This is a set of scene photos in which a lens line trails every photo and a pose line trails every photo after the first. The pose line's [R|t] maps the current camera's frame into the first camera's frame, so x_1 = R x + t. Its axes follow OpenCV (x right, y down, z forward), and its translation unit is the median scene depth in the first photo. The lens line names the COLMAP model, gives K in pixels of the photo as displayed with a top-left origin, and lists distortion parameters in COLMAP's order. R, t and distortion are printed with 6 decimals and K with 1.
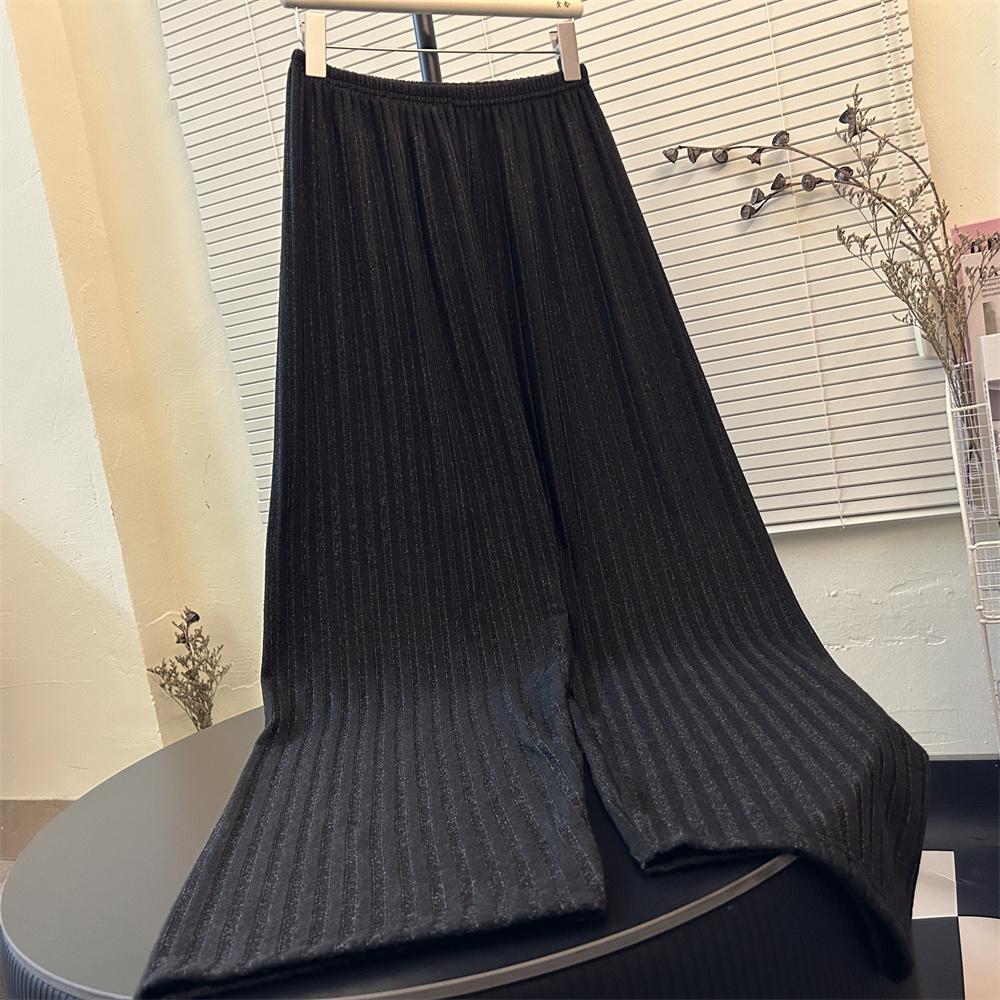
lens RADIAL K [[1009.1, 0, 499.2], [0, 1009.1, 493.4], [0, 0, 1]] dist [0.138224, -0.336819]
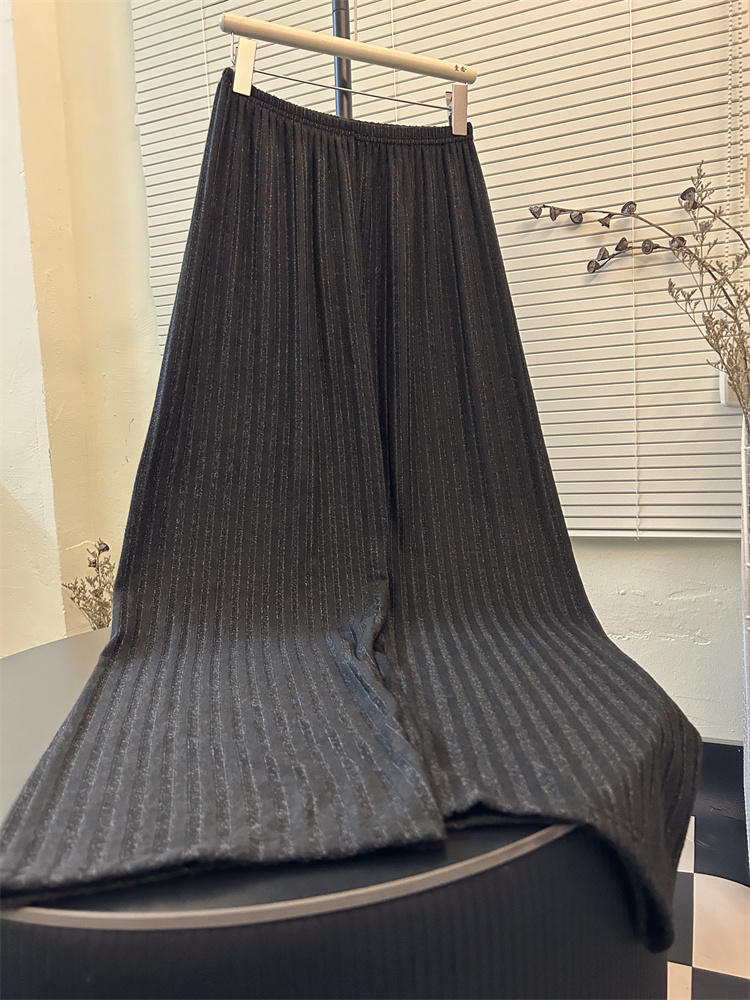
lens RADIAL K [[752.2, 0, 369.3], [0, 752.2, 502.5], [0, 0, 1]] dist [0.066840, -0.119020]
pose [[0.992037, 0.125927, -0.002304, 0.021686], [-0.125895, 0.991984, 0.010871, 0.023625], [0.003654, -0.010494, 0.999938, 0.117295]]
